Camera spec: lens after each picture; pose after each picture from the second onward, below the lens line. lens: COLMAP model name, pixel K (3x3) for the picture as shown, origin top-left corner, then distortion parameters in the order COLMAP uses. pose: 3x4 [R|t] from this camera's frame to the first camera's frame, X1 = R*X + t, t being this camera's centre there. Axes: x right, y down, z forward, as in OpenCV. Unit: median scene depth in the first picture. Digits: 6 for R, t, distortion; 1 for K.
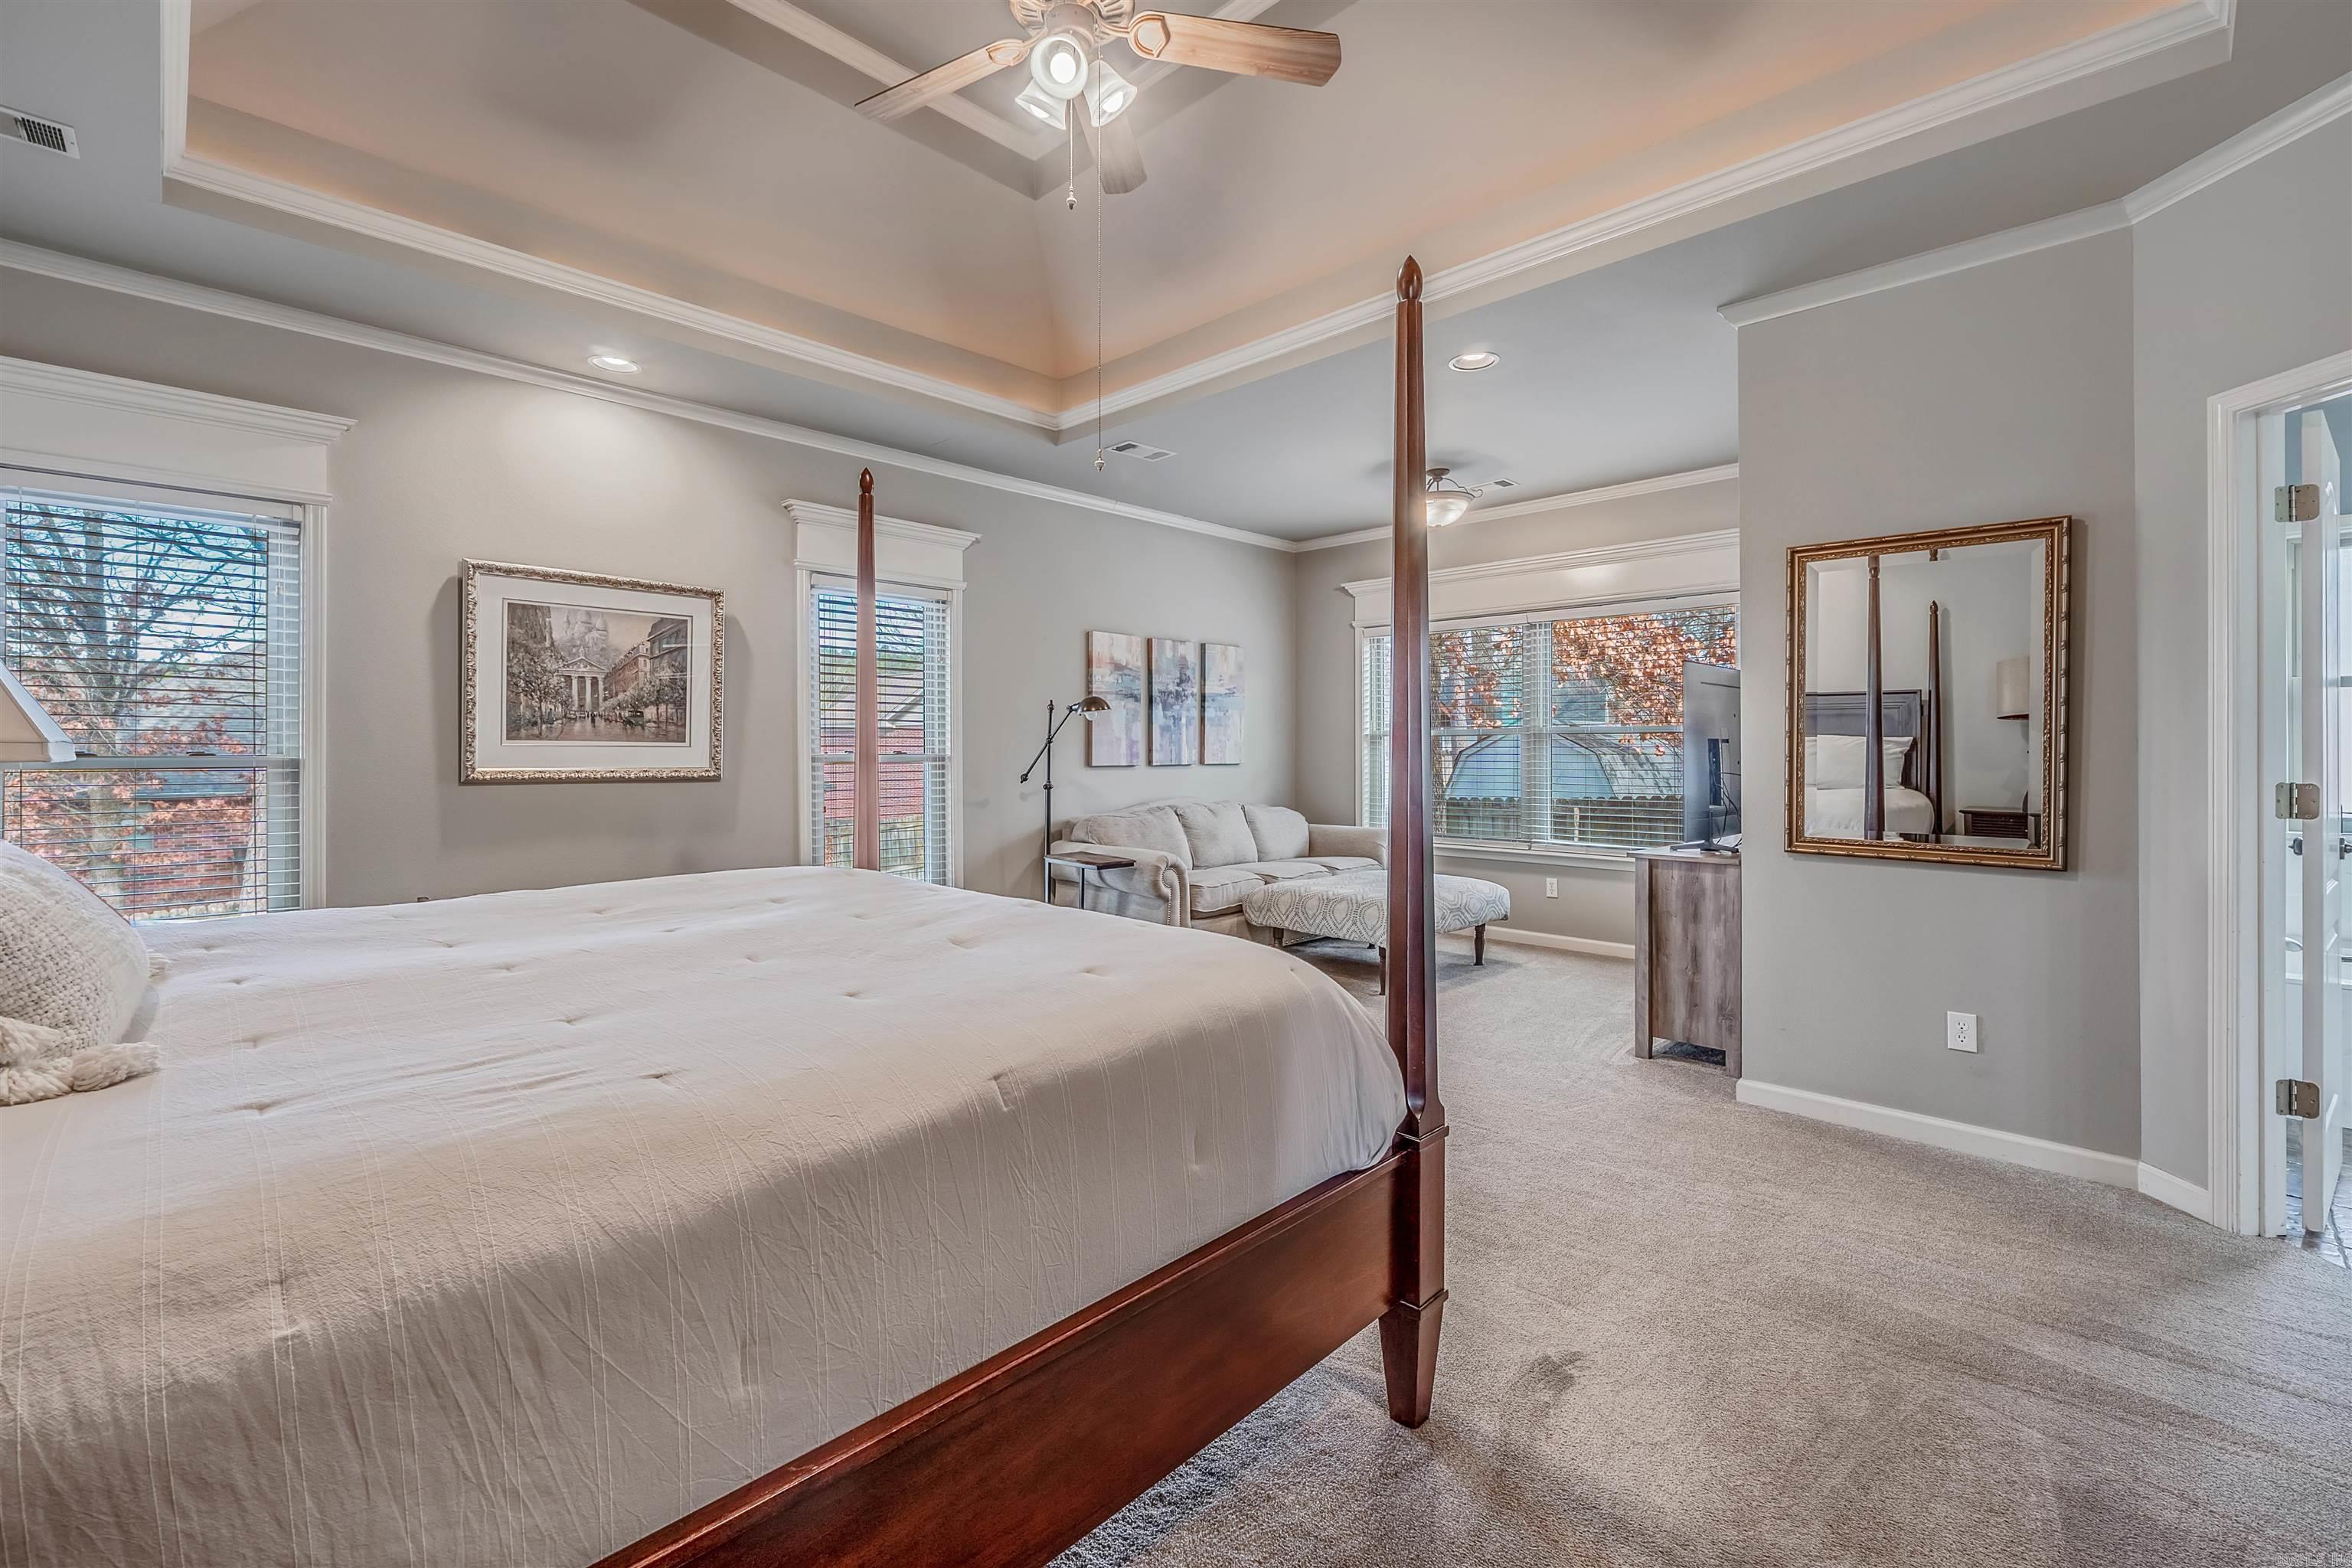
lens RADIAL K [[1004.6, 0, 1177.4], [0, 1004.6, 749.3], [0, 0, 1]] dist [0.000221, 0.000147]
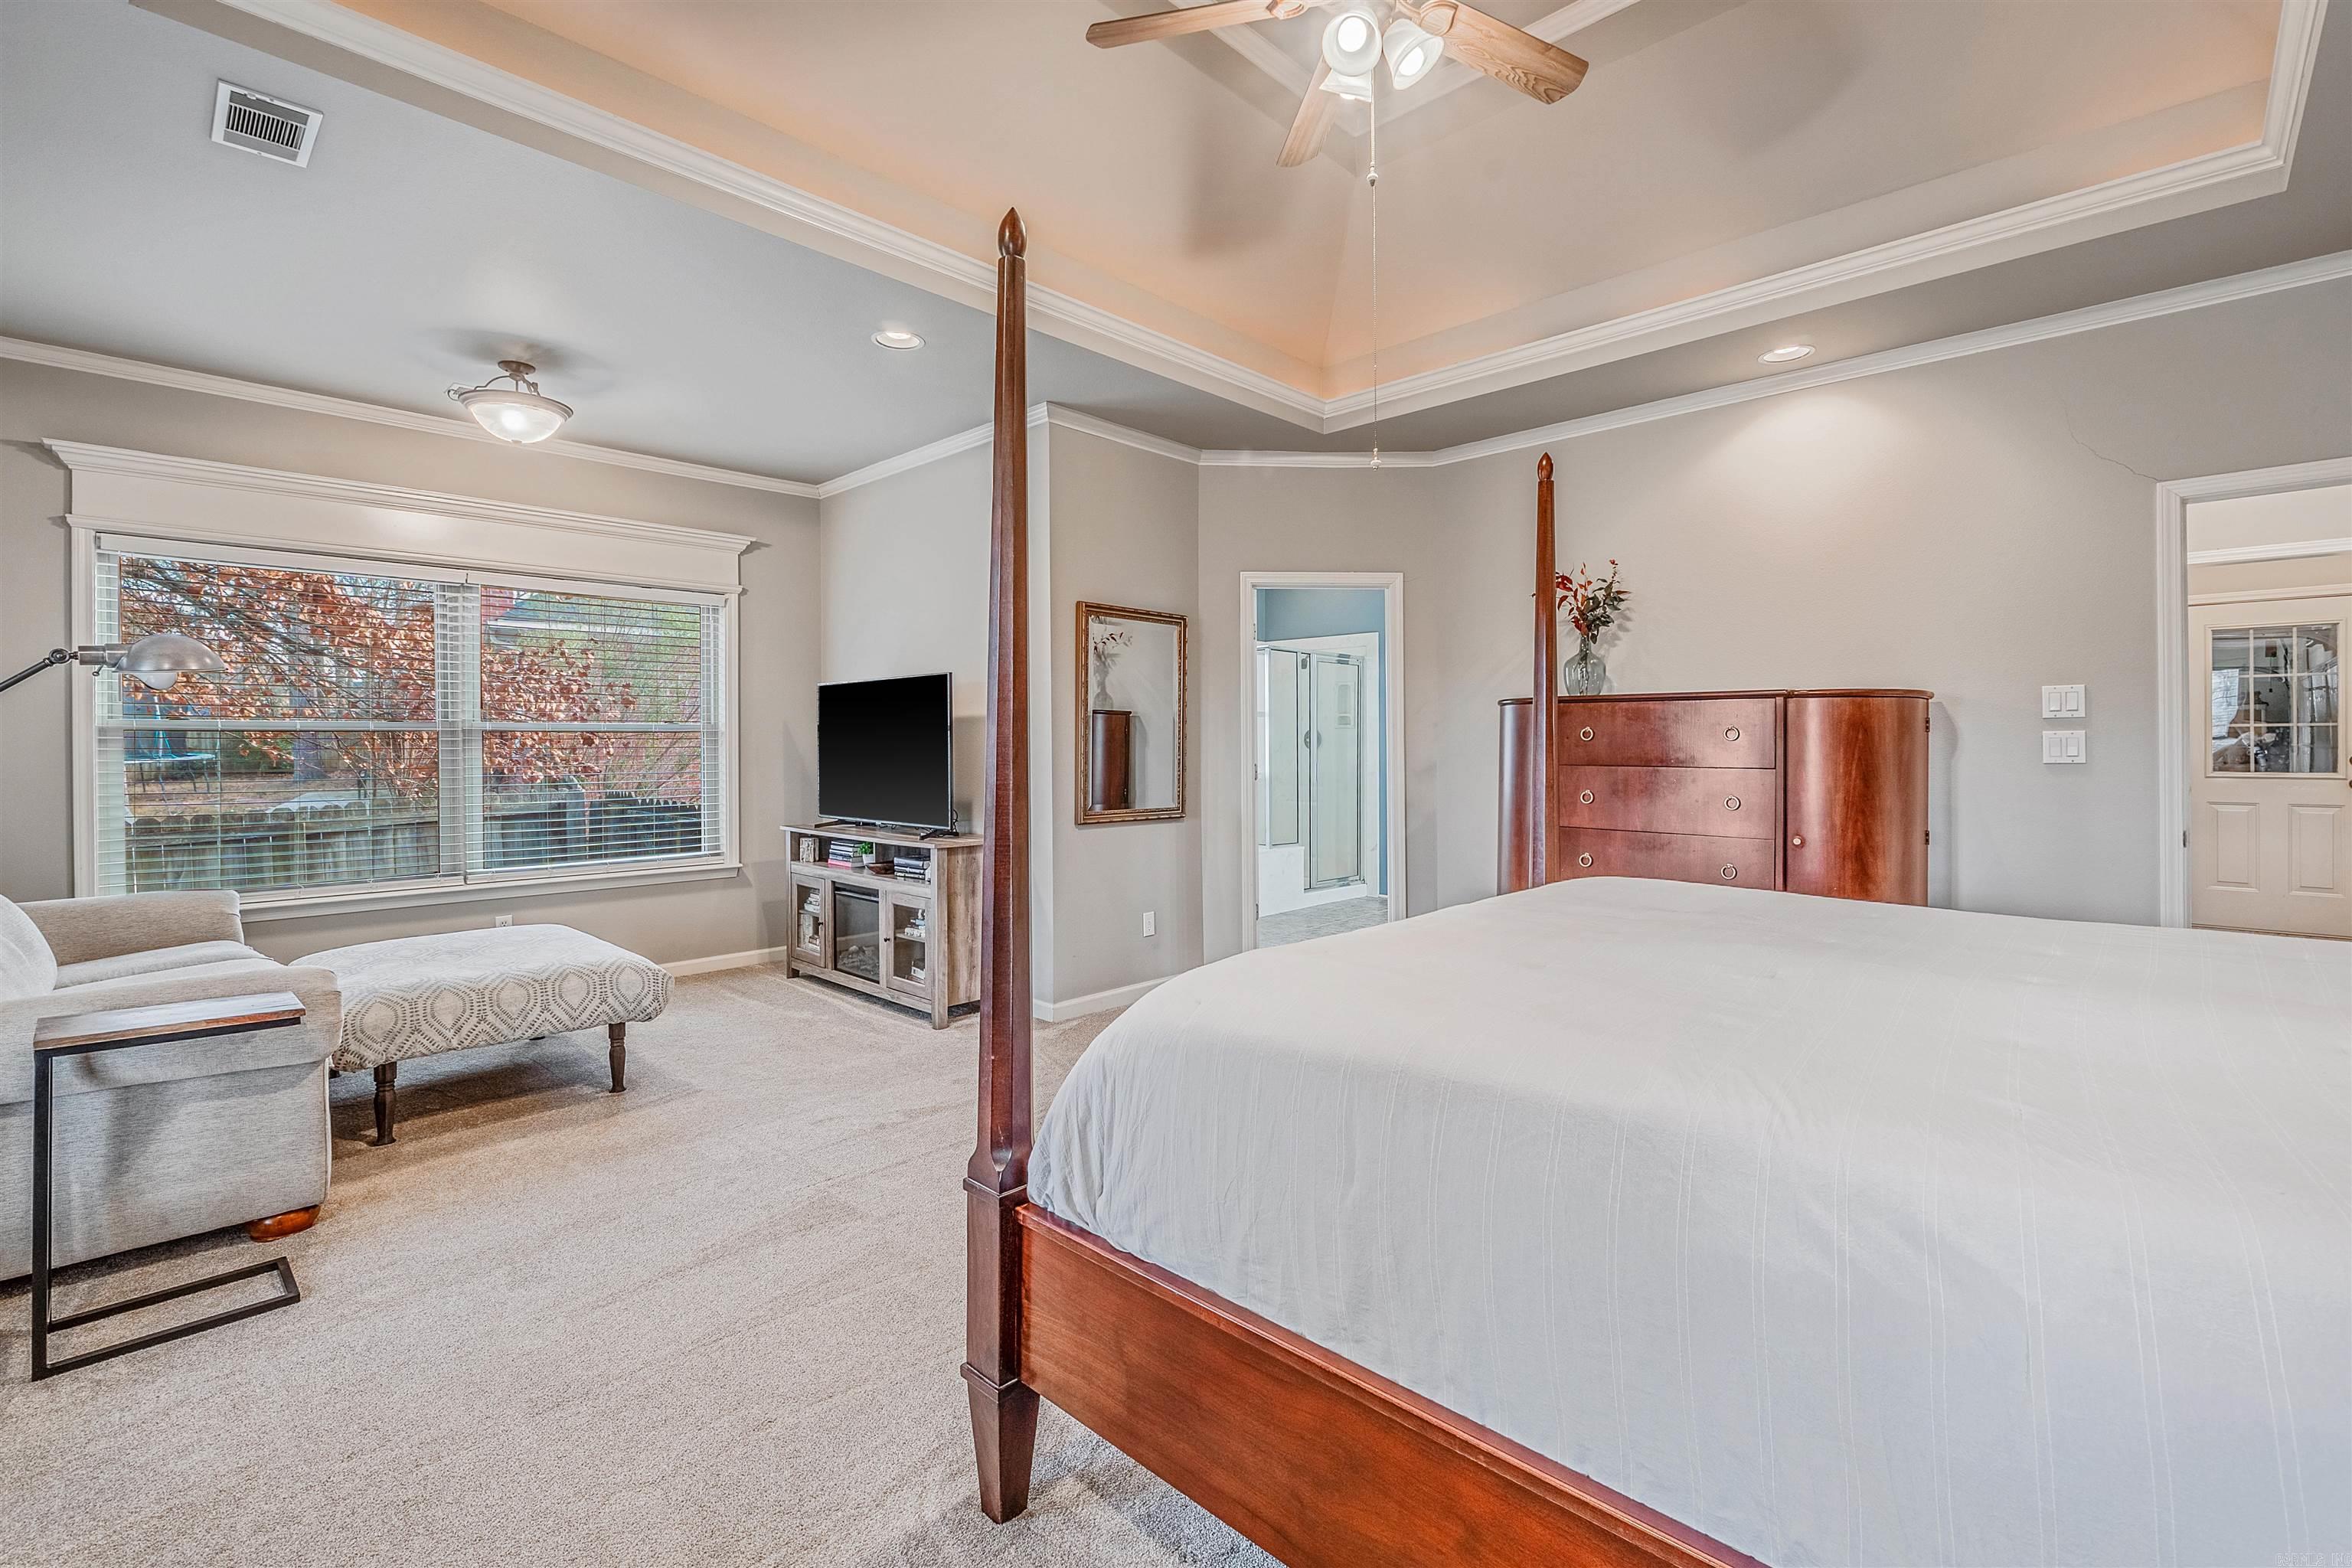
lens RADIAL K [[1025.7, 0, 1174.3], [0, 1025.7, 735.1], [0, 0, 1]] dist [-0.000380, -0.000043]
pose [[-0.009099, -0.000288, 0.999959, -0.745233], [0.003240, 0.999995, 0.000317, -0.018492], [-0.999953, 0.003243, -0.009098, 0.839678]]
